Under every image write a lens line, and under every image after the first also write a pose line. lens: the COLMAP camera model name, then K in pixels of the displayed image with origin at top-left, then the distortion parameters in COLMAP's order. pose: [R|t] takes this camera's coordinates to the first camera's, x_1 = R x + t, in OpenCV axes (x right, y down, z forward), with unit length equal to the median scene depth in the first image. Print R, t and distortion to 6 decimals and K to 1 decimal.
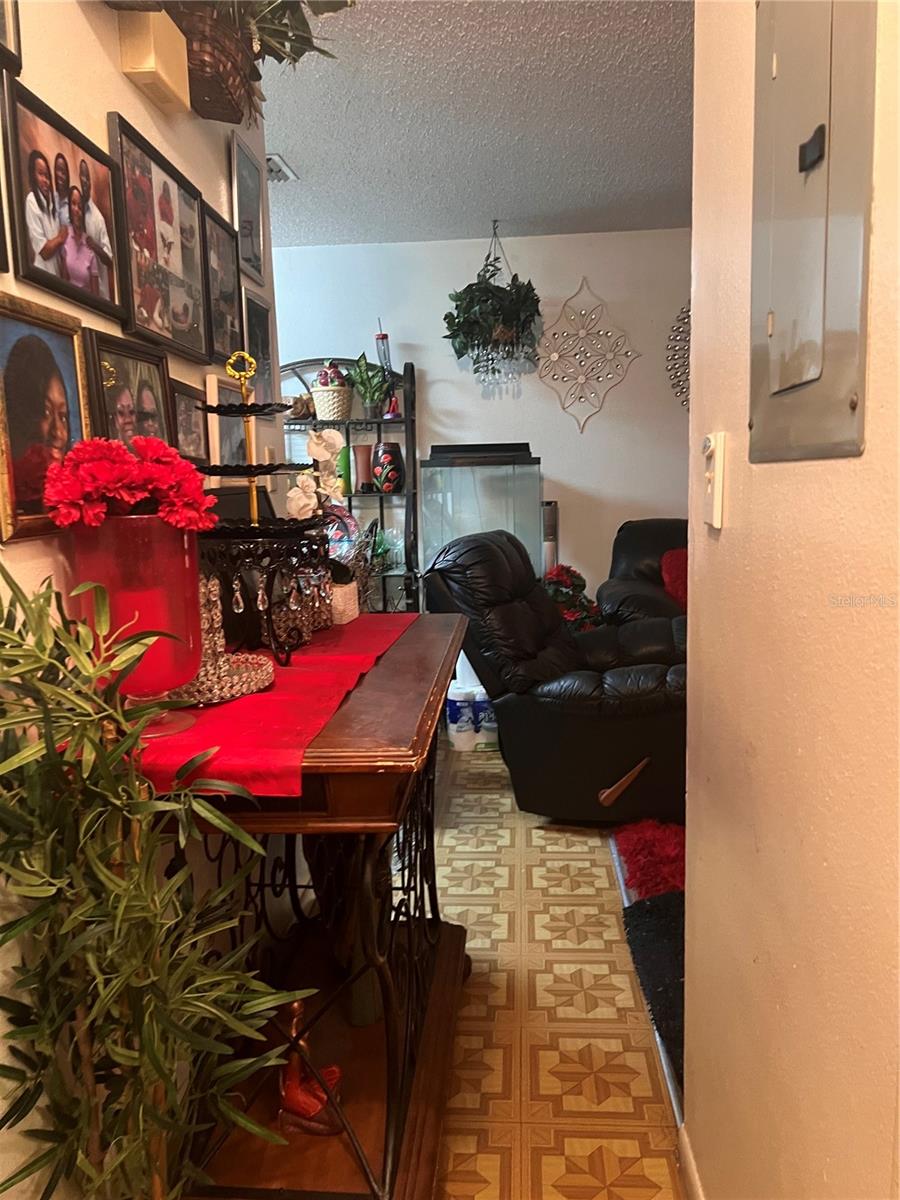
lens RADIAL K [[908.3, 0, 453.0], [0, 908.3, 604.1], [0, 0, 1]] dist [0.003959, 0.003111]
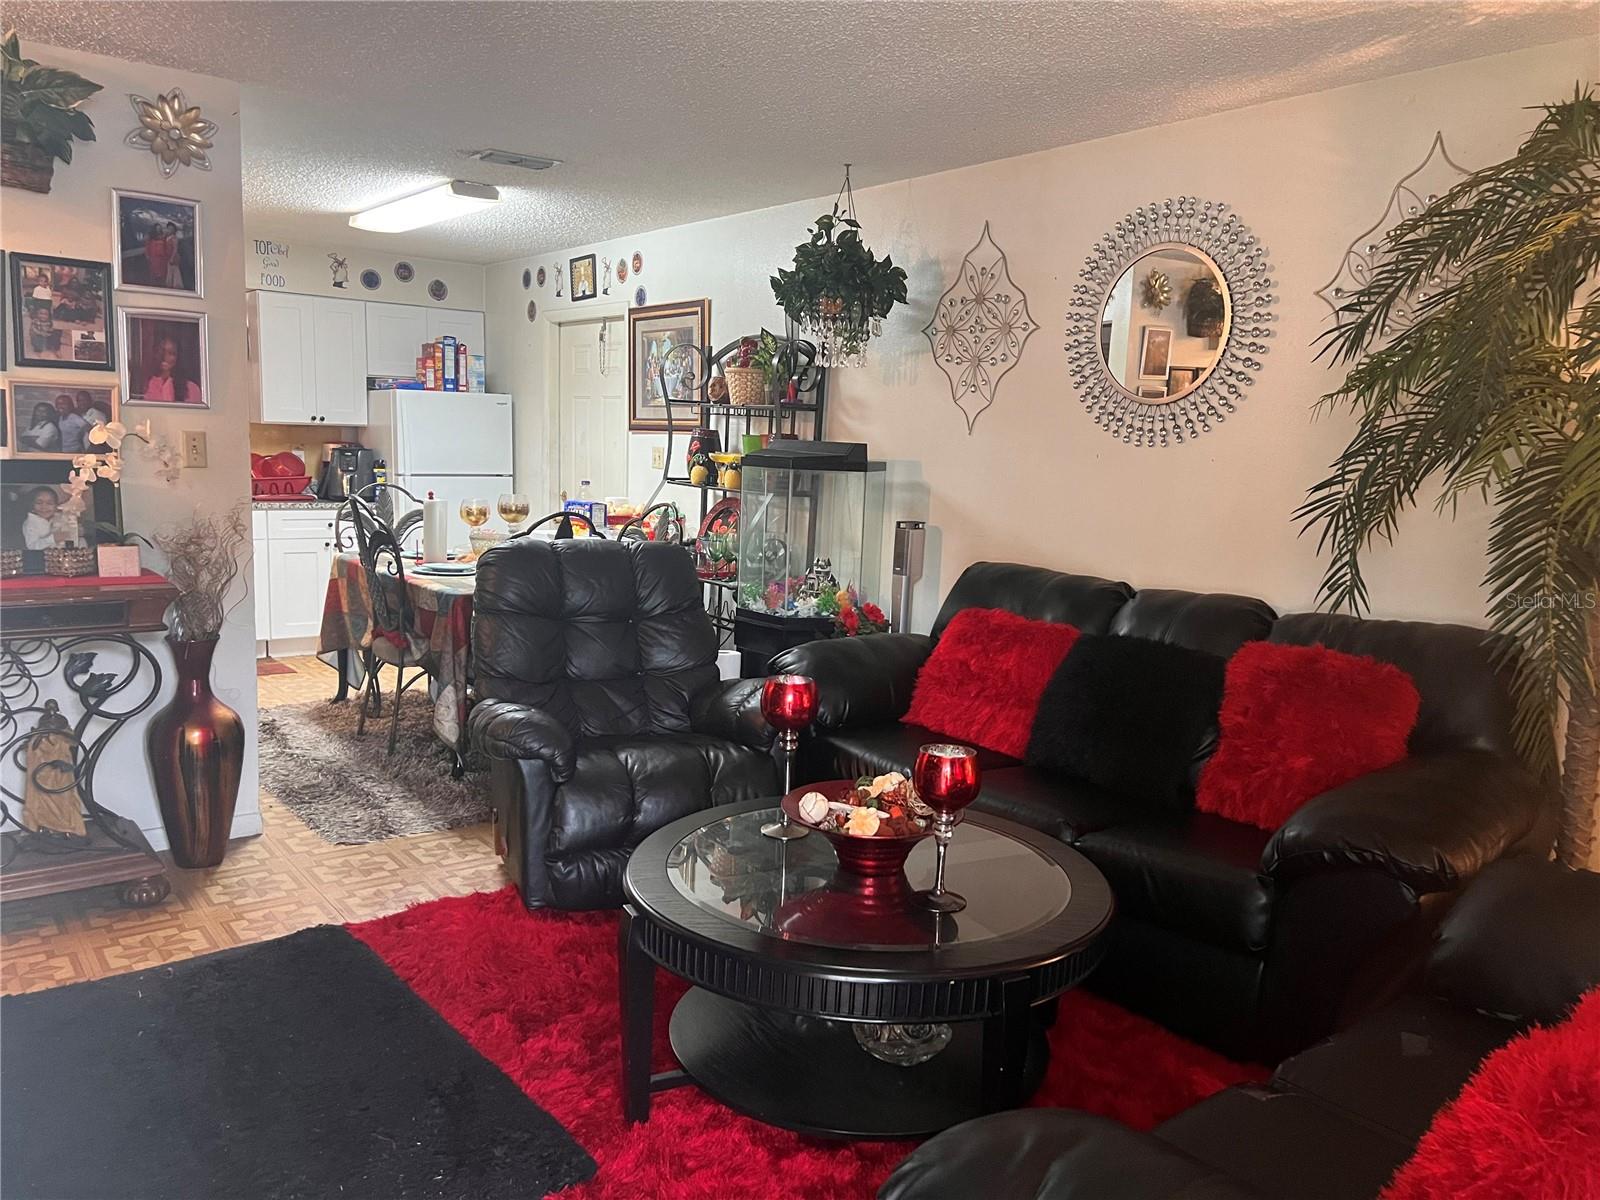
lens RADIAL K [[1211.0, 0, 807.2], [0, 1211.0, 597.3], [0, 0, 1]] dist [0.003959, 0.003111]
pose [[0.680707, 0.143099, -0.718444, 0.823642], [-0.162604, 0.985785, 0.042285, -0.084439], [0.714282, 0.088038, 0.694299, 0.262427]]
